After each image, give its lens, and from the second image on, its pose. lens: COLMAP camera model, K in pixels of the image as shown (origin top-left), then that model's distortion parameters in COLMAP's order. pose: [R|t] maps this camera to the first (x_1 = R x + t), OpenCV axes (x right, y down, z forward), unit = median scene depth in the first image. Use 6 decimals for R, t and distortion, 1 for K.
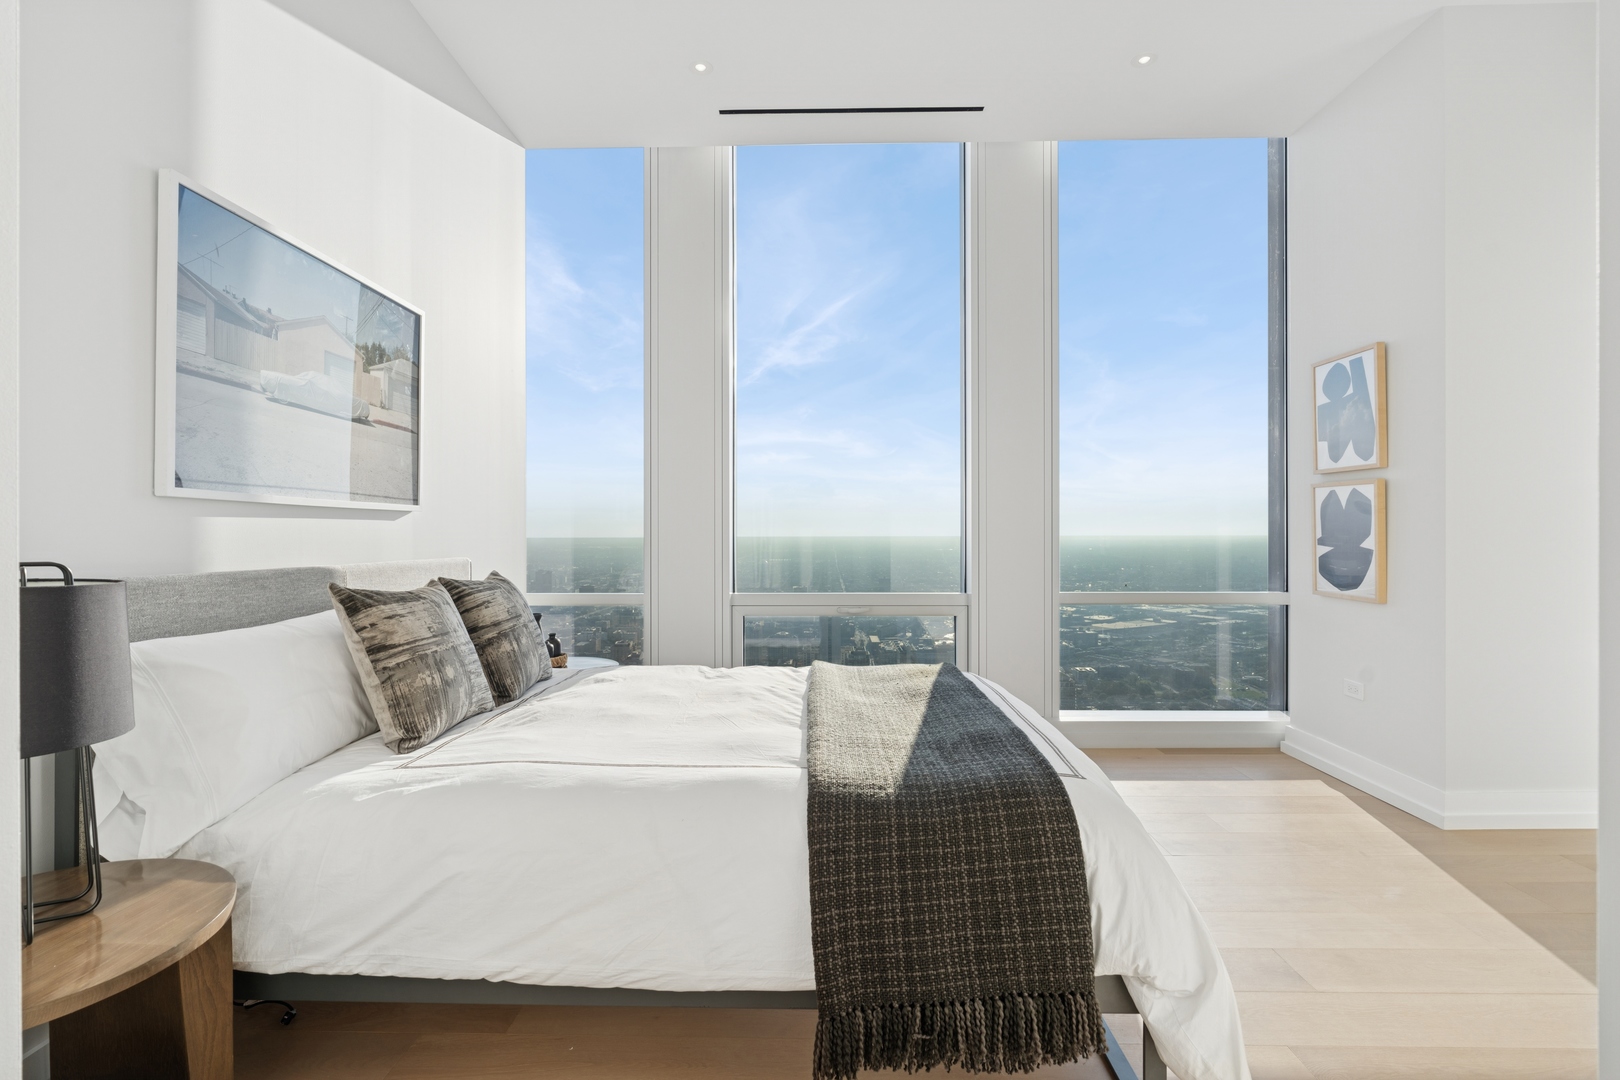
lens RADIAL K [[754.7, 0, 794.5], [0, 754.7, 535.6], [0, 0, 1]] dist [-0.005973, 0.001465]
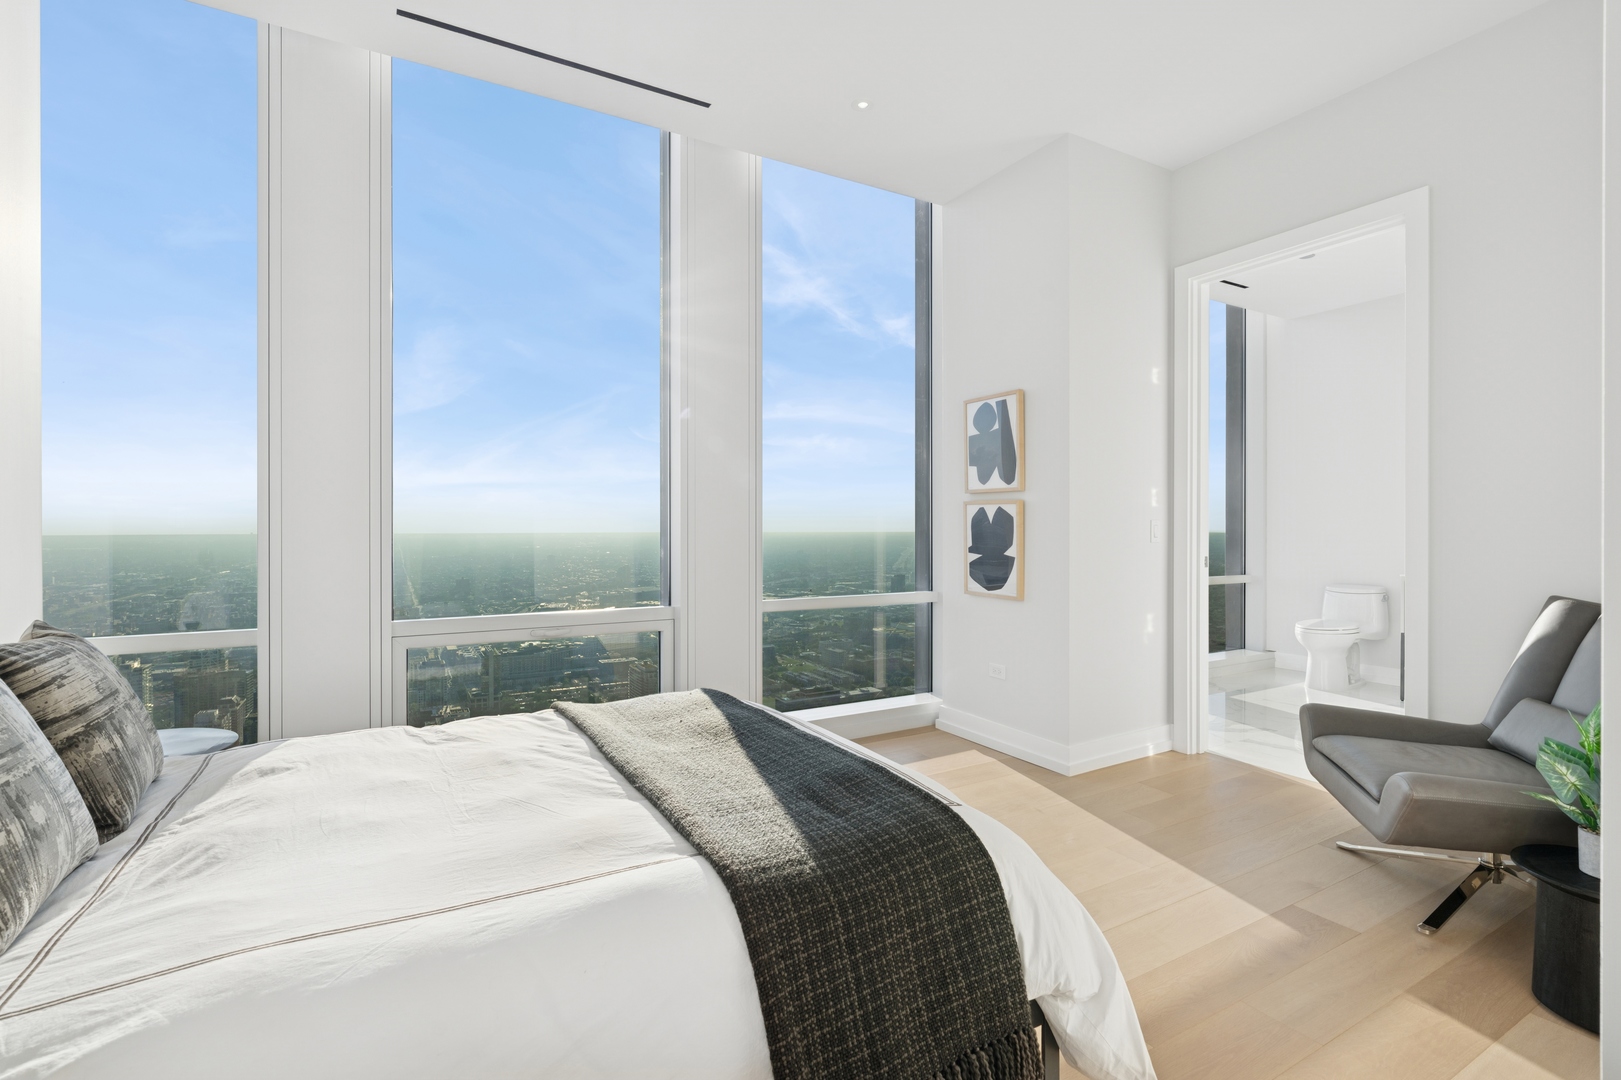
lens RADIAL K [[755.2, 0, 814.5], [0, 755.2, 532.0], [0, 0, 1]] dist [-0.005973, 0.001465]
pose [[0.851403, -0.001099, 0.524511, -0.256952], [0.001156, 0.999999, 0.000219, -0.037284], [-0.524511, 0.000421, 0.851403, 0.194893]]
